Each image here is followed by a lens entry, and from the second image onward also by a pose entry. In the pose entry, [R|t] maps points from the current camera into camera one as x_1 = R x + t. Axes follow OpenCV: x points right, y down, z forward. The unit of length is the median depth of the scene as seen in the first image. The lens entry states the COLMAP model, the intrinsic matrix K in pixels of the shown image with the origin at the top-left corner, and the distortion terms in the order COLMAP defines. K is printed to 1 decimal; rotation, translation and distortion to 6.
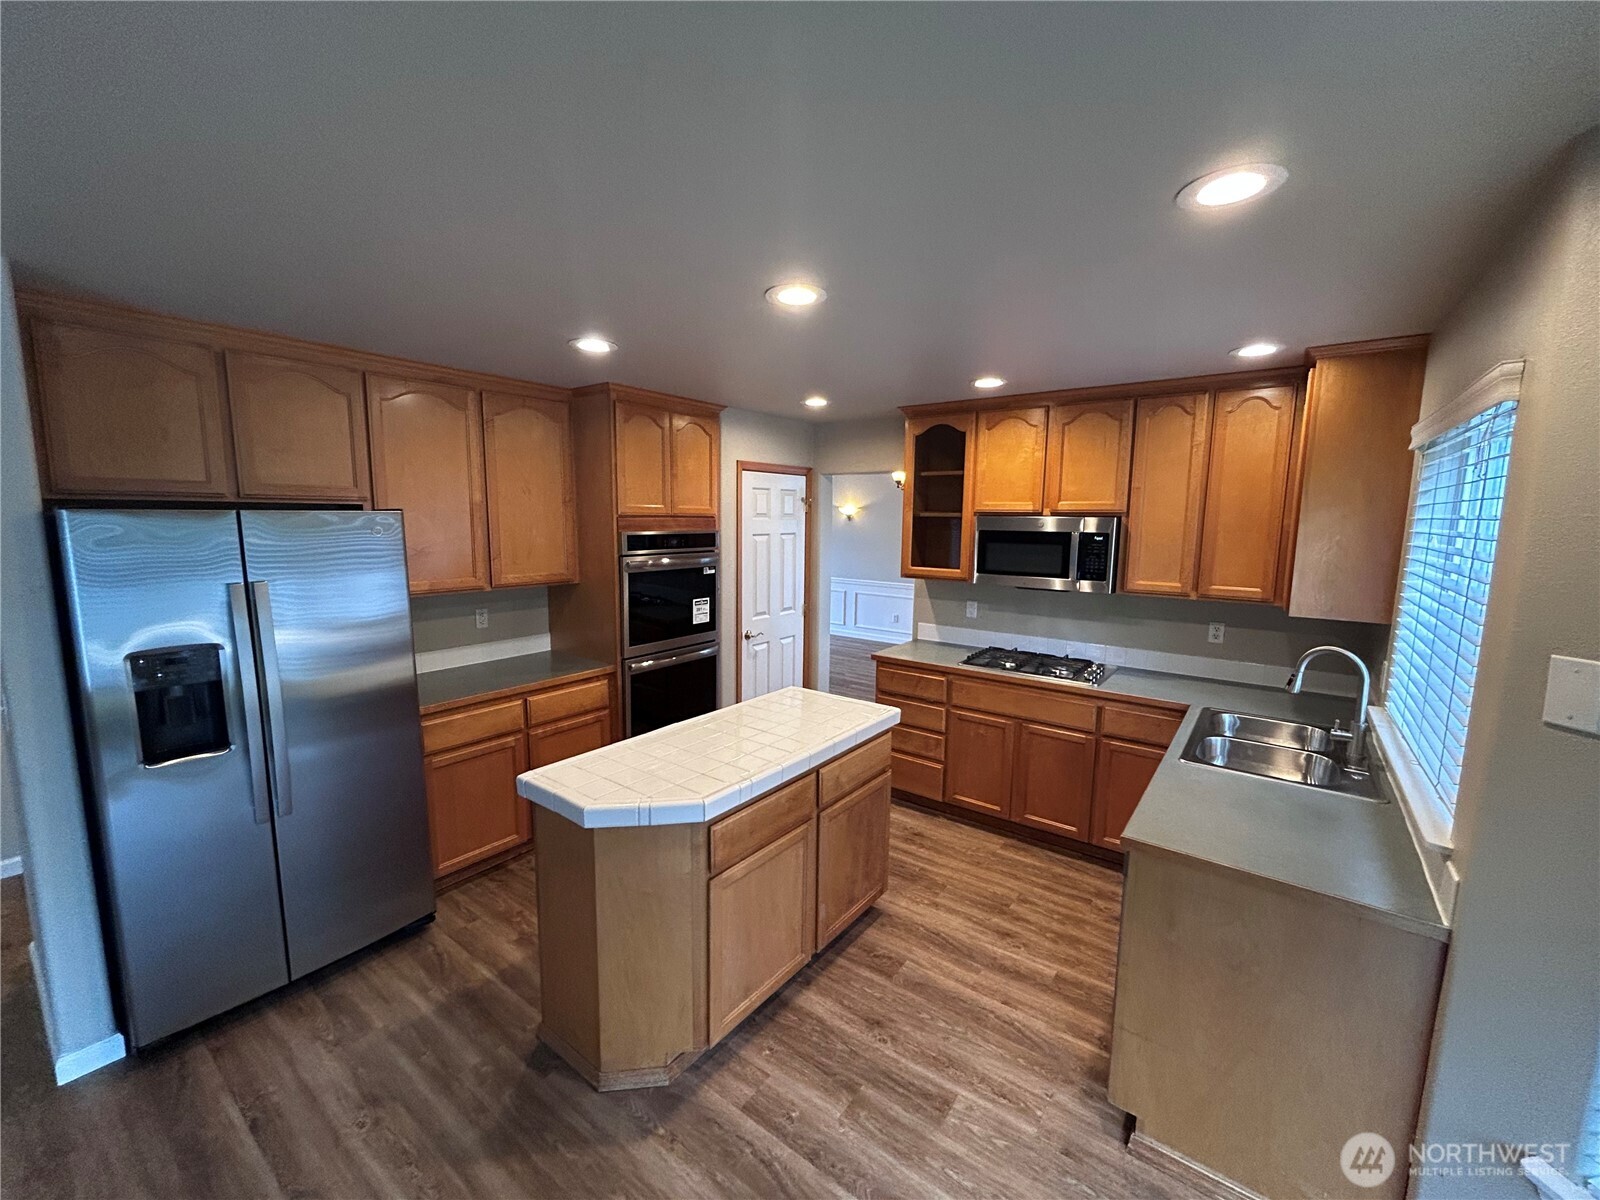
lens RADIAL K [[646.6, 0, 798.0], [0, 646.6, 599.7], [0, 0, 1]] dist [-0.001054, 0.000352]
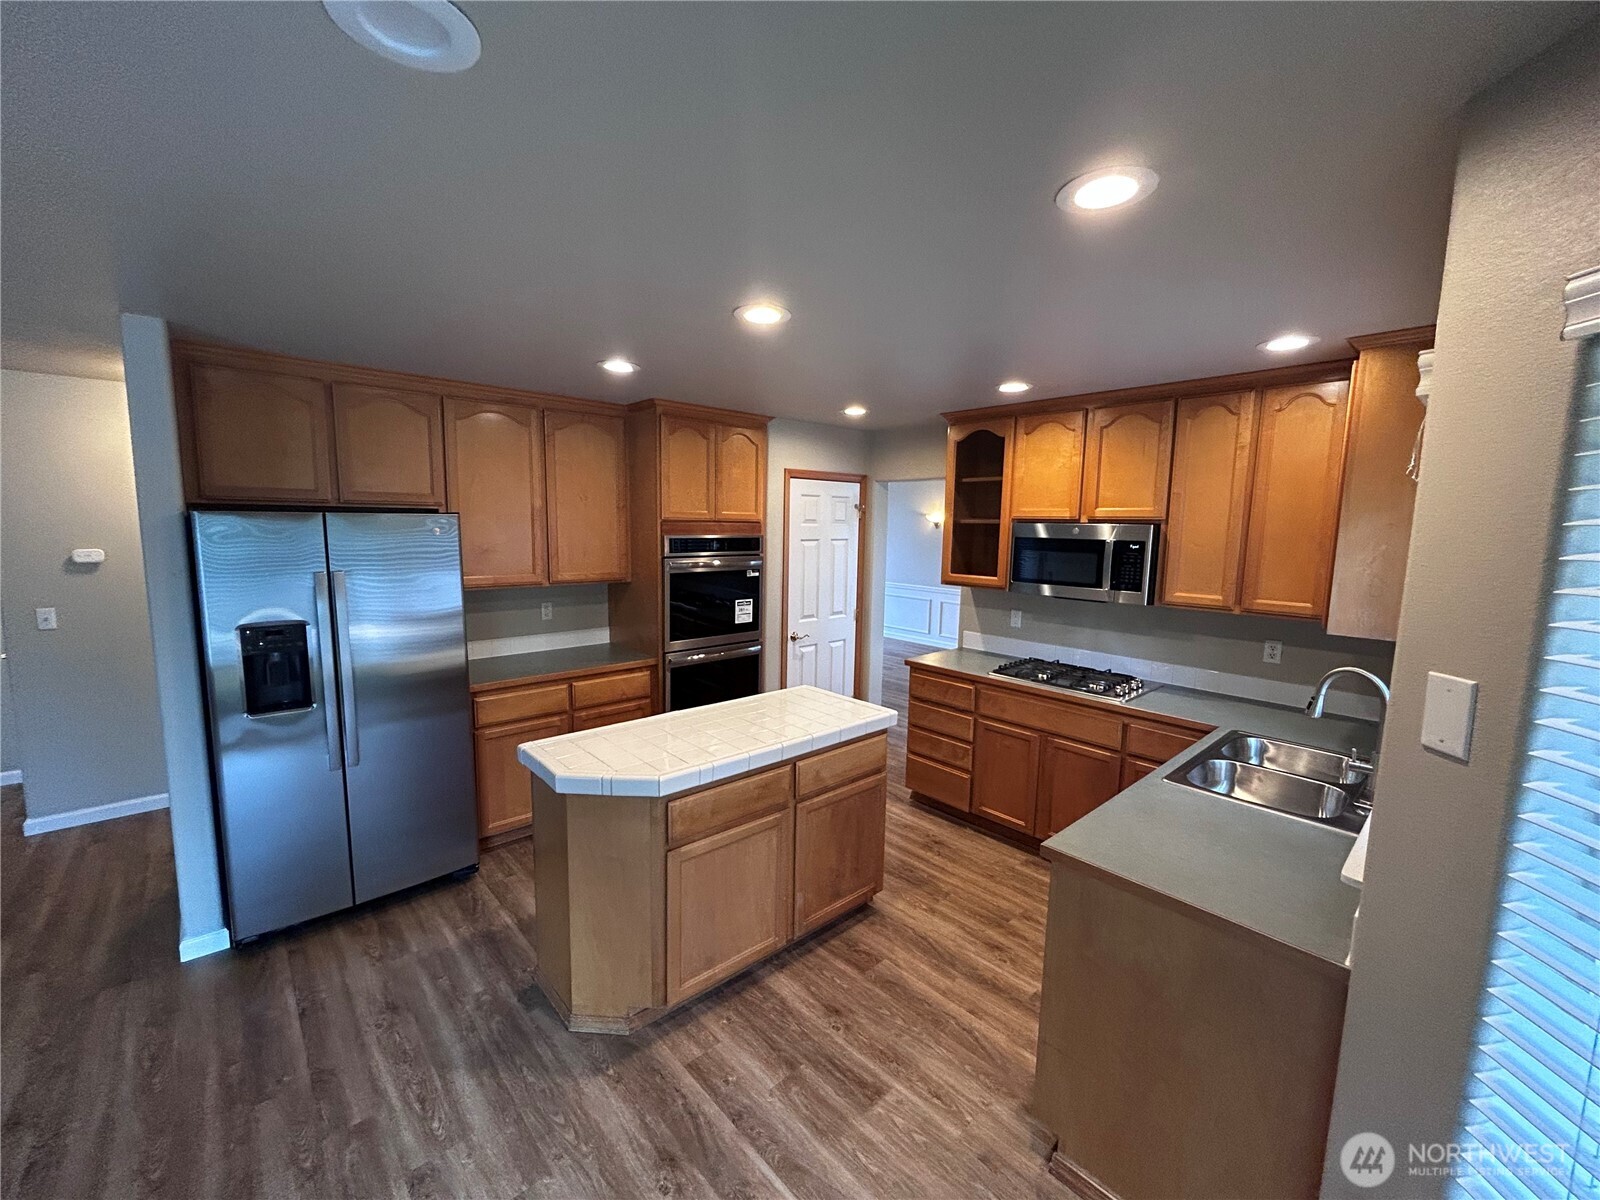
lens RADIAL K [[646.6, 0, 797.7], [0, 646.6, 600.6], [0, 0, 1]] dist [-0.001054, 0.000352]
pose [[0.982122, 0.028555, -0.186068, 0.188541], [-0.030625, 0.999497, -0.008258, 0.008269], [0.185738, 0.013808, 0.982502, -0.027246]]
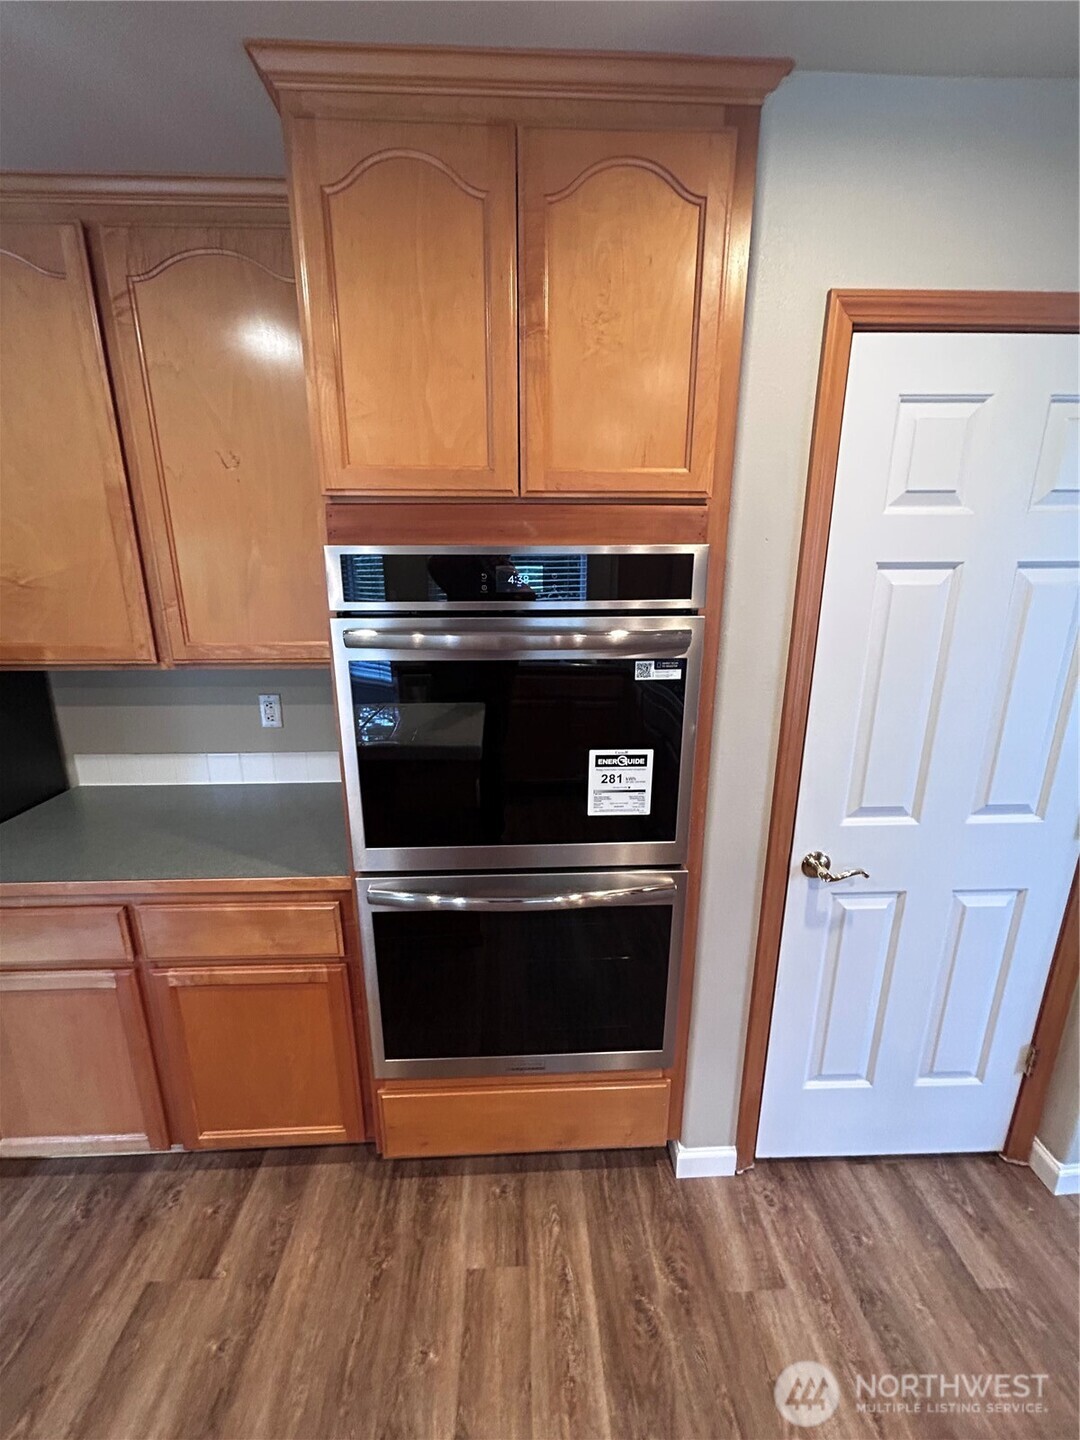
lens RADIAL K [[581.9, 0, 542.7], [0, 581.9, 715.5], [0, 0, 1]] dist [-0.001054, 0.000352]
pose [[0.634917, 0.180568, -0.751183, 0.075477], [-0.090152, 0.982977, 0.160088, -0.093180], [0.767302, -0.033922, 0.640388, 1.097697]]
